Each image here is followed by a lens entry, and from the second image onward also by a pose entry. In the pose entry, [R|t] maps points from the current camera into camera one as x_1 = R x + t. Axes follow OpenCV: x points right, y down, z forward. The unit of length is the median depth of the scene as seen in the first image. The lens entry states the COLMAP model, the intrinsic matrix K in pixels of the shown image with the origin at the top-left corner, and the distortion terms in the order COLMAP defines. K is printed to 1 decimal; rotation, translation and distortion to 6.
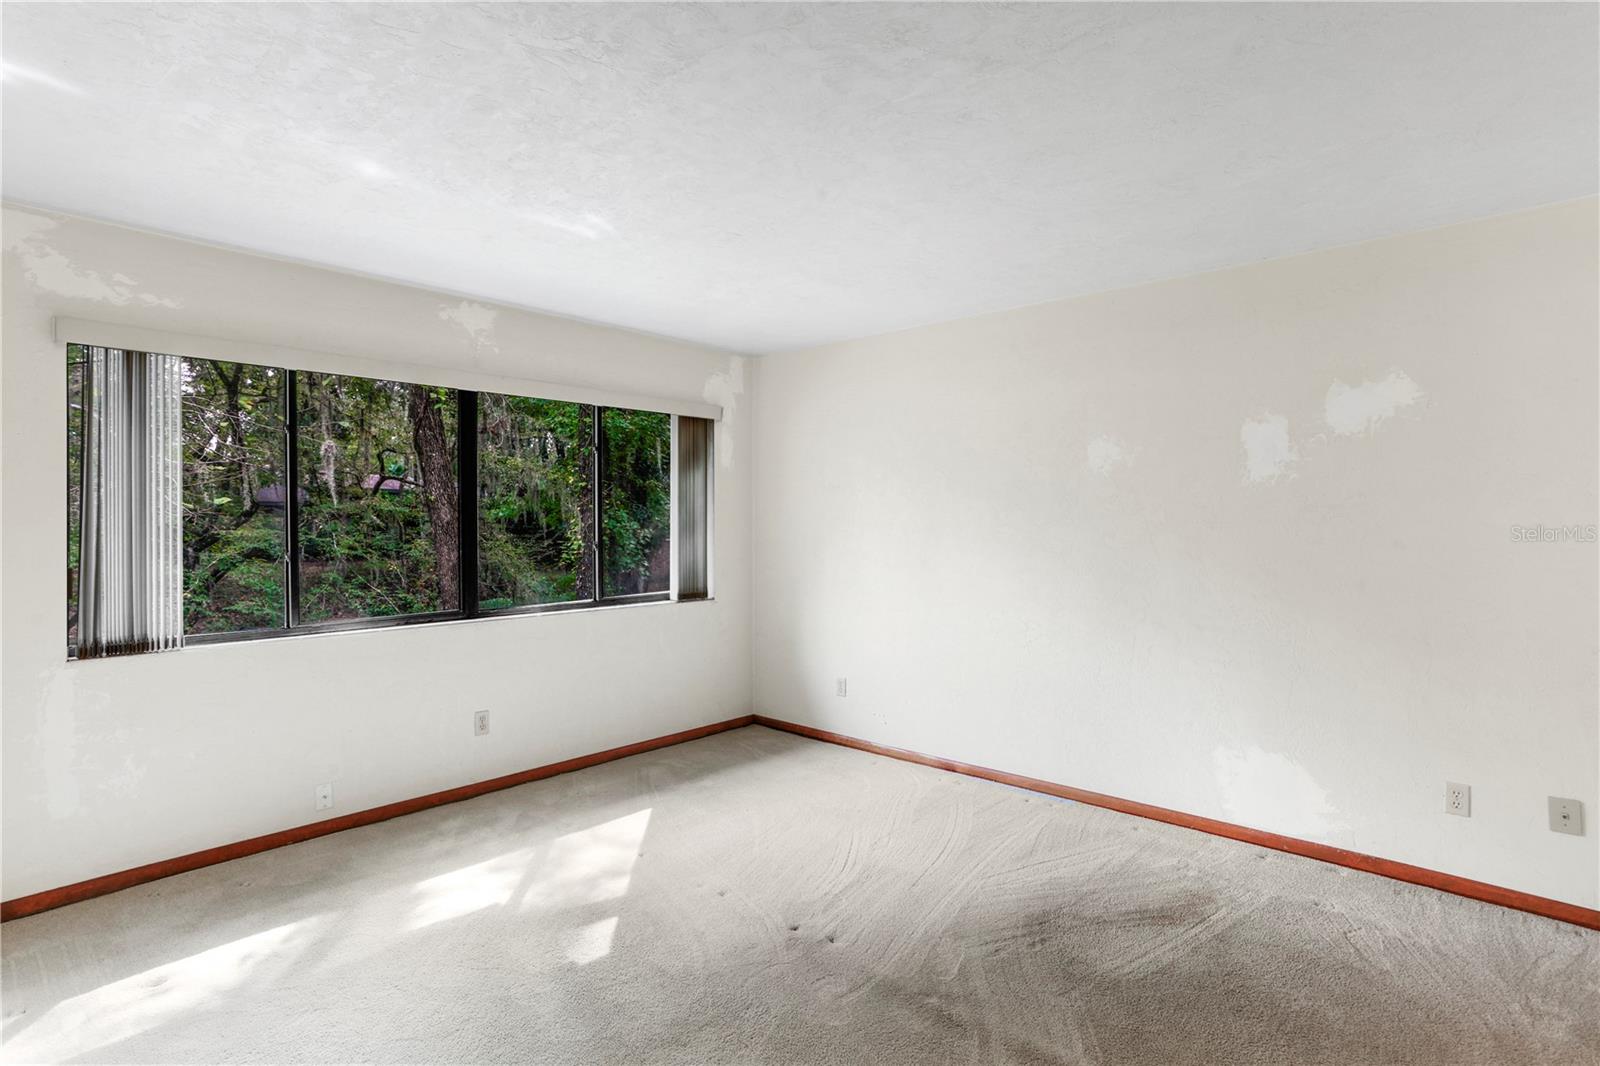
lens RADIAL K [[800.2, 0, 798.4], [0, 800.2, 524.7], [0, 0, 1]] dist [-0.021784, 0.007470]
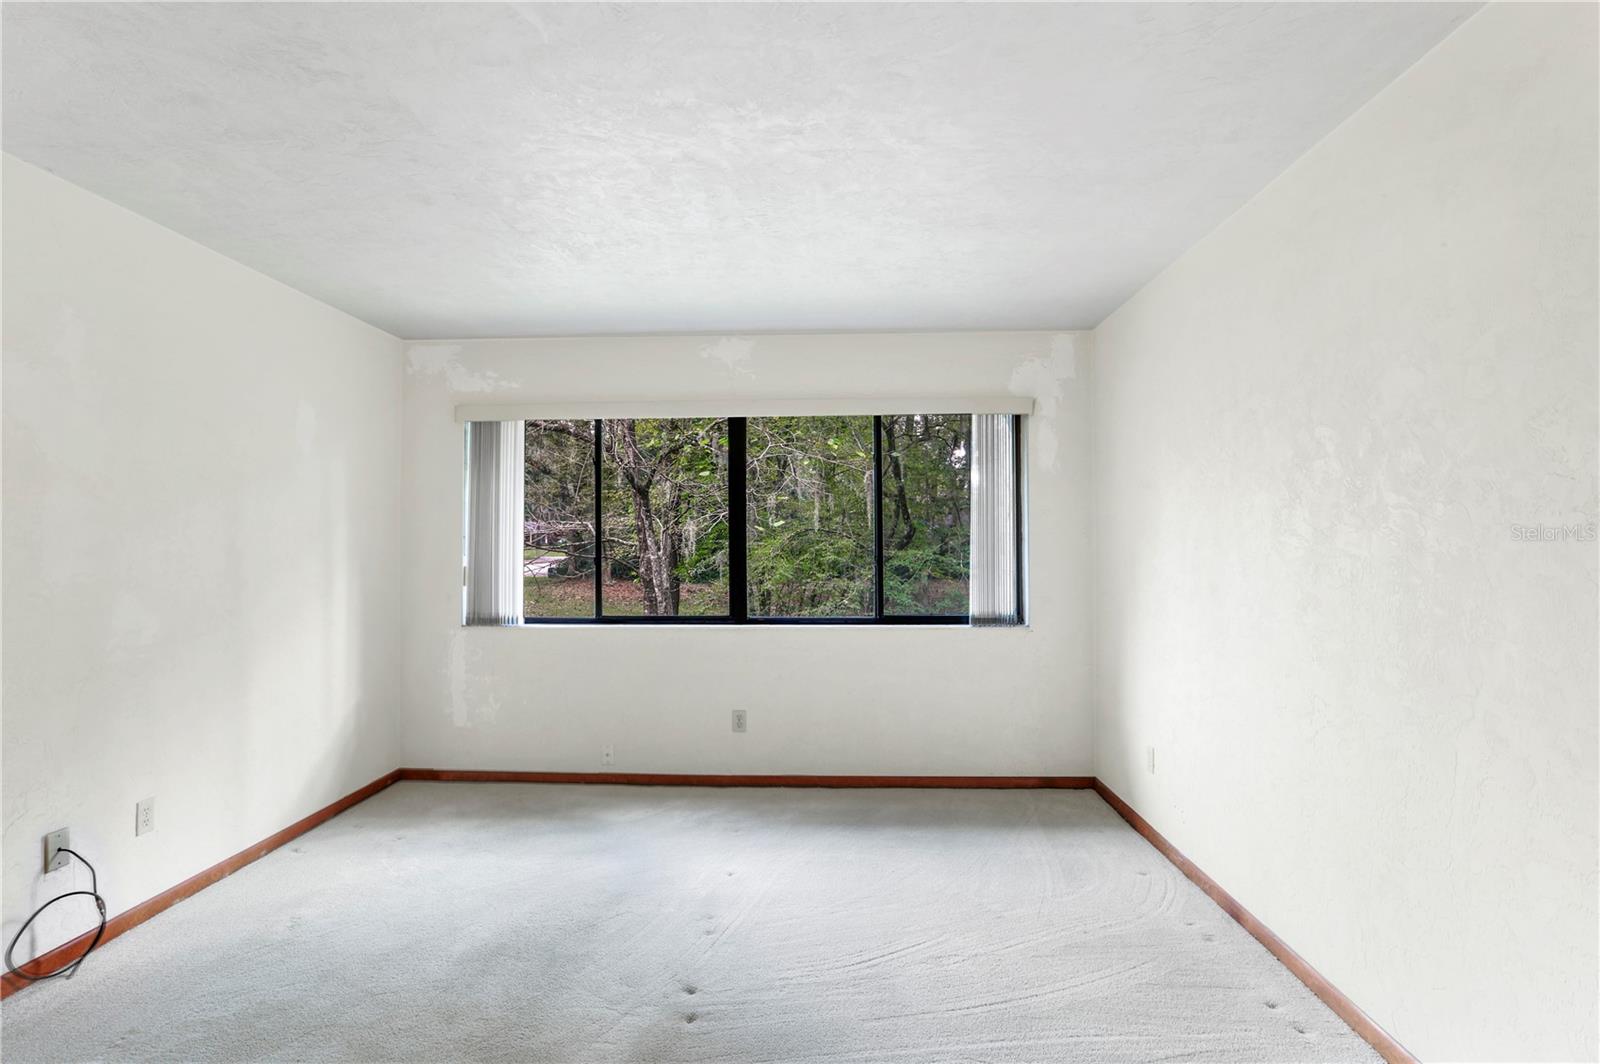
lens RADIAL K [[800.2, 0, 799.5], [0, 800.2, 540.6], [0, 0, 1]] dist [-0.021784, 0.007470]
pose [[0.640898, -0.009639, -0.767565, 0.493645], [-0.001038, 0.999909, -0.013423, 0.017336], [0.767625, 0.009400, 0.640830, 0.354912]]
